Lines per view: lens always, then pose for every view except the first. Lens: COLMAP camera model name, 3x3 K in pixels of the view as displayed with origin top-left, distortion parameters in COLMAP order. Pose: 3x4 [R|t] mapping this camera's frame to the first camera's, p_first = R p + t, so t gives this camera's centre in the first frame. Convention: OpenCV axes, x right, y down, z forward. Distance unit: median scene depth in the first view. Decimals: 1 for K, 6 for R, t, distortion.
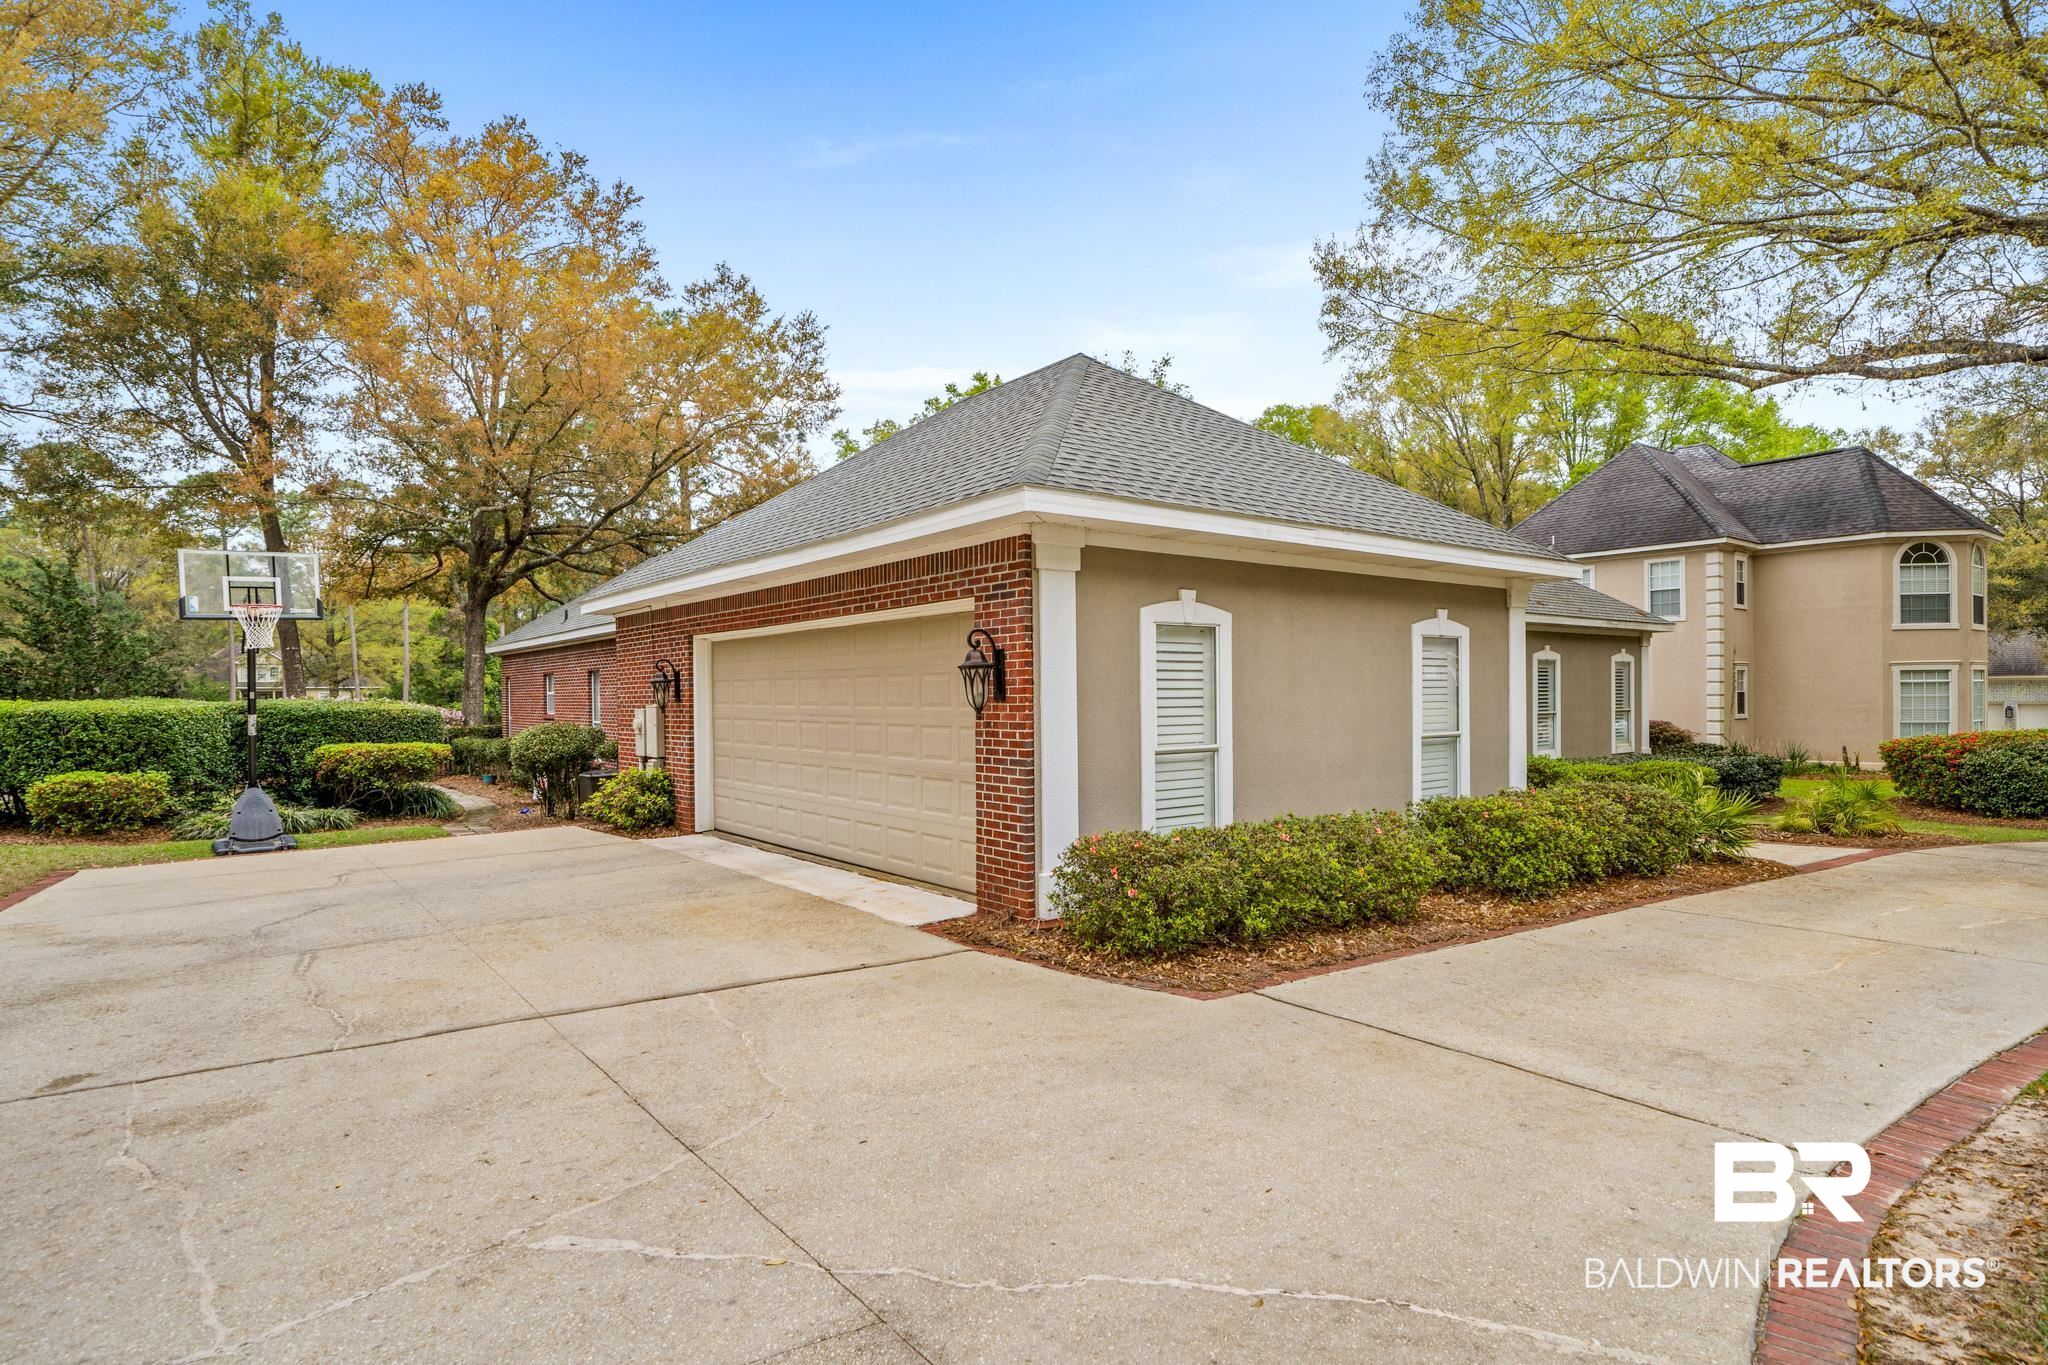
lens RADIAL K [[1123.3, 0, 1024.0], [0, 1123.3, 682.5], [0, 0, 1]] dist [0.000604, 0.000242]
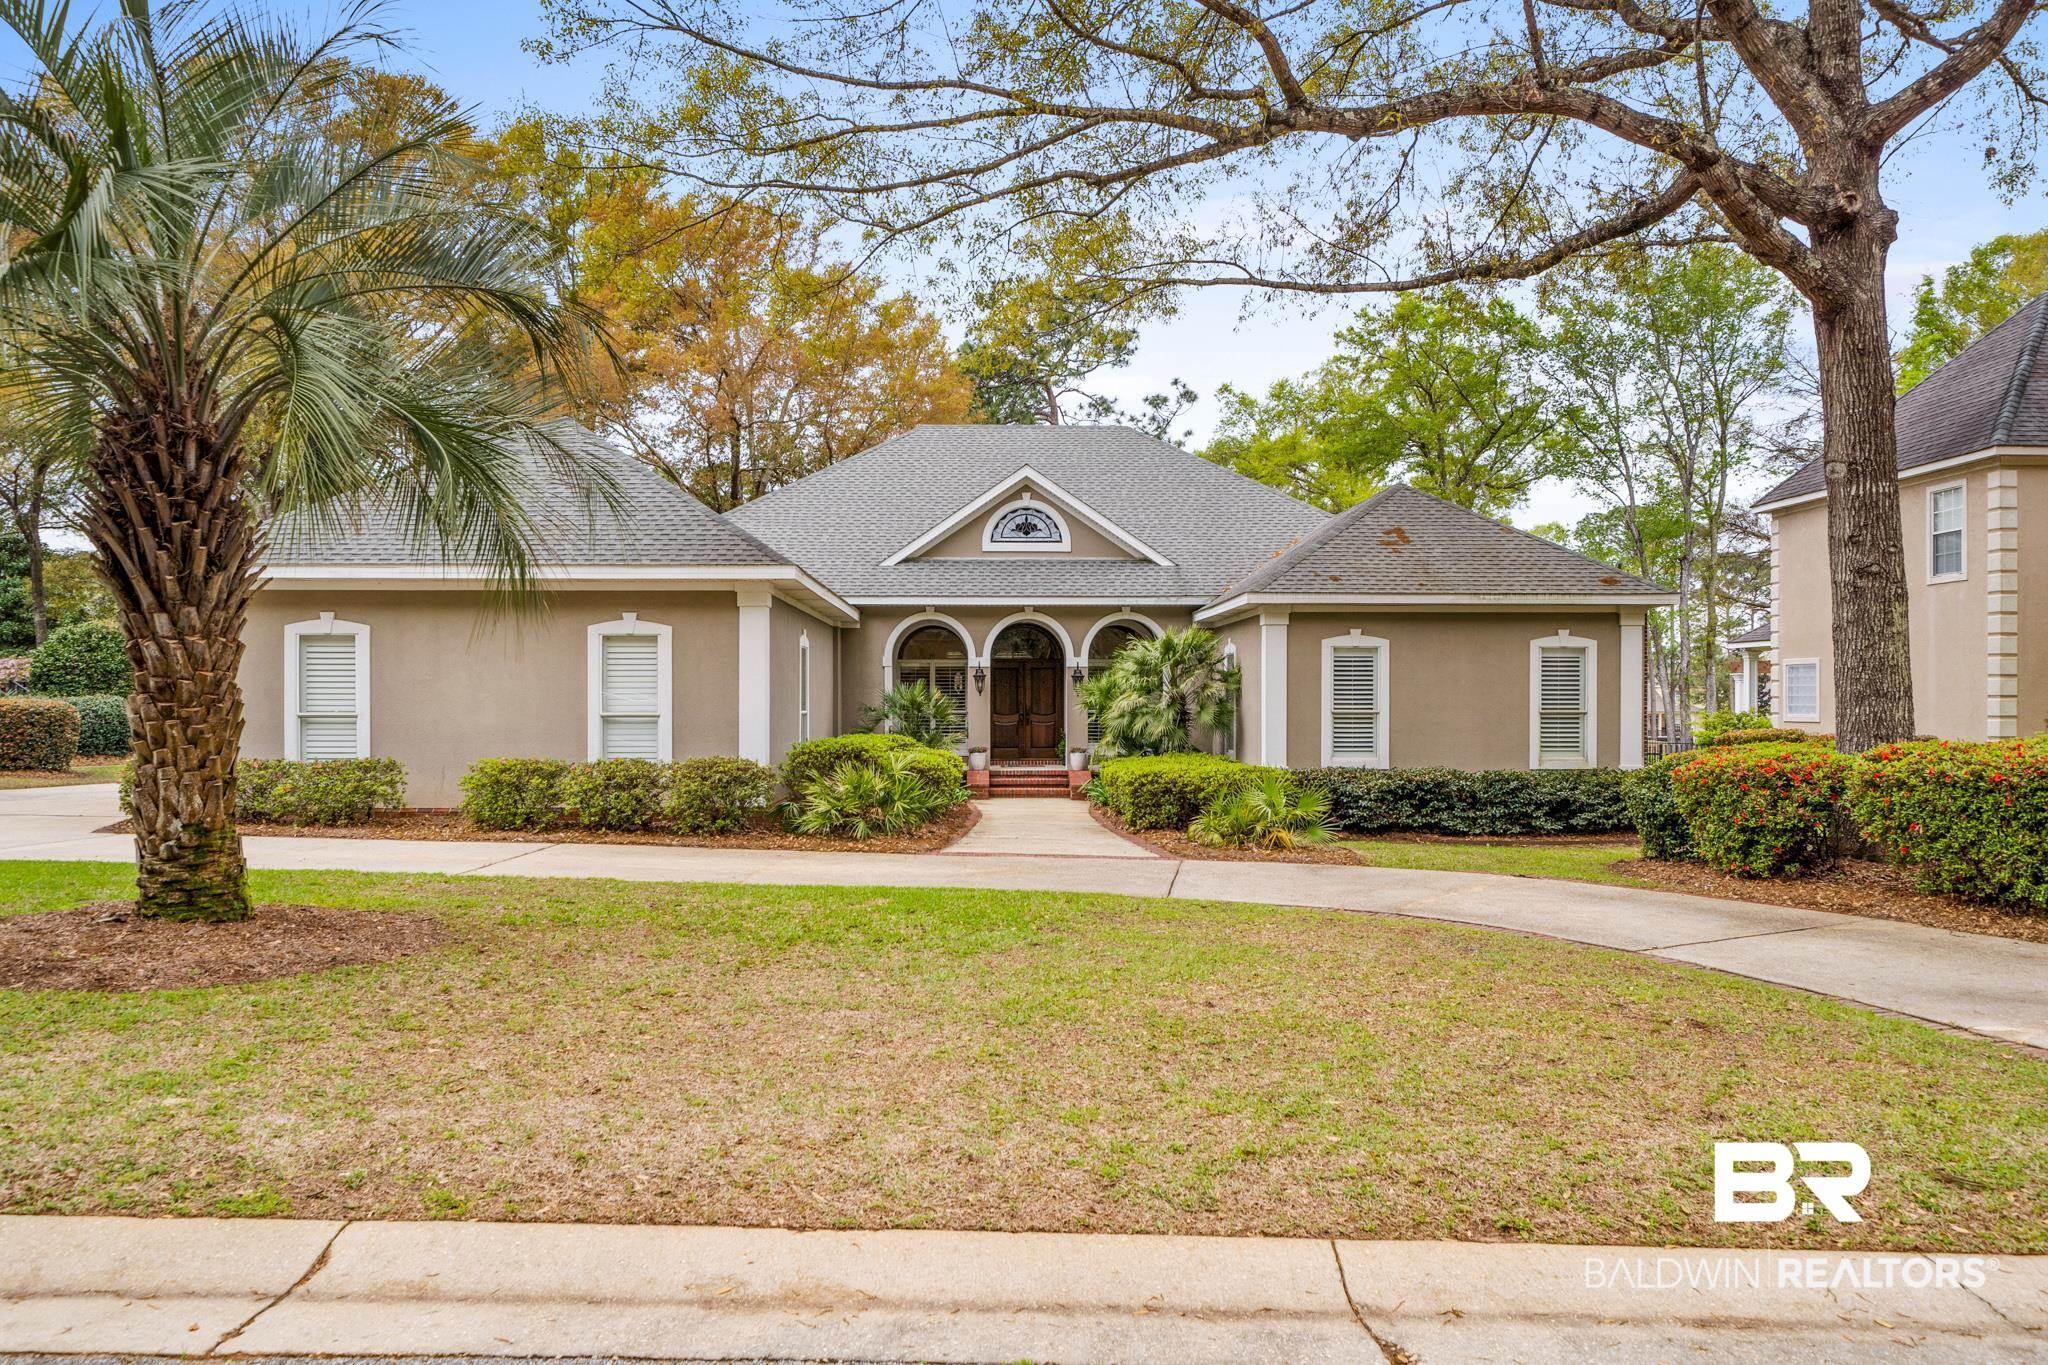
lens RADIAL K [[1424.0, 0, 1028.0], [0, 1424.0, 674.9], [0, 0, 1]] dist [0.003374, -0.002102]
pose [[0.795150, 0.005495, -0.606387, 2.095149], [-0.000065, 0.999960, 0.008977, -0.011918], [0.606412, -0.007098, 0.795119, -0.003489]]
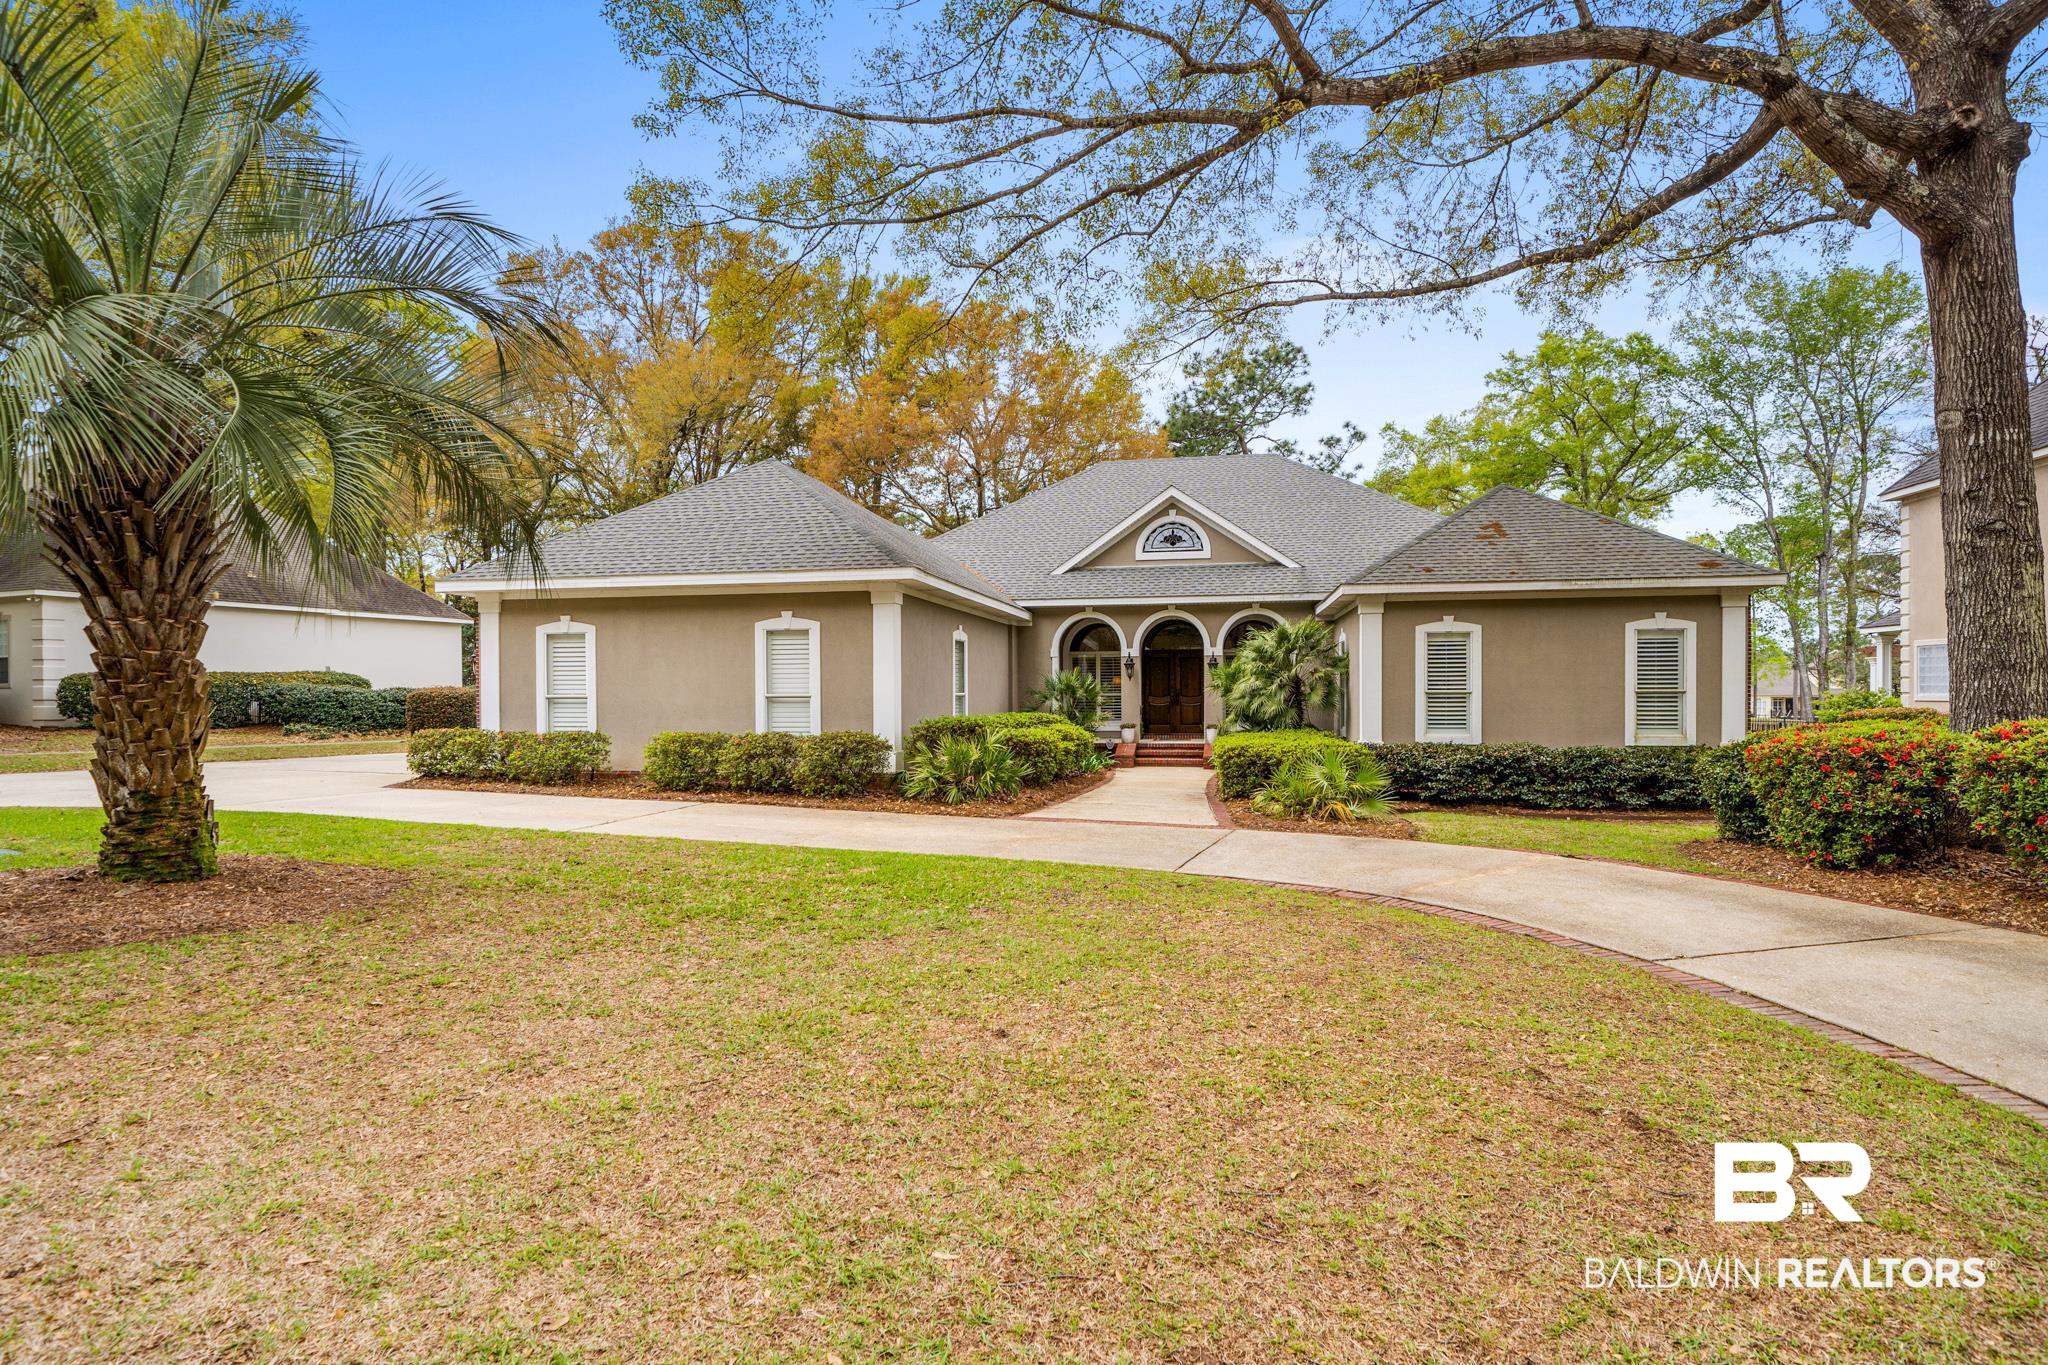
lens RADIAL K [[1060.0, 0, 1024.0], [0, 1060.0, 682.5], [0, 0, 1]] dist [0.000199, 0.000736]
pose [[0.640067, 0.007576, -0.768282, 2.073521], [0.011015, 0.999758, 0.019035, 0.009288], [0.768240, -0.020646, 0.639829, 0.400230]]
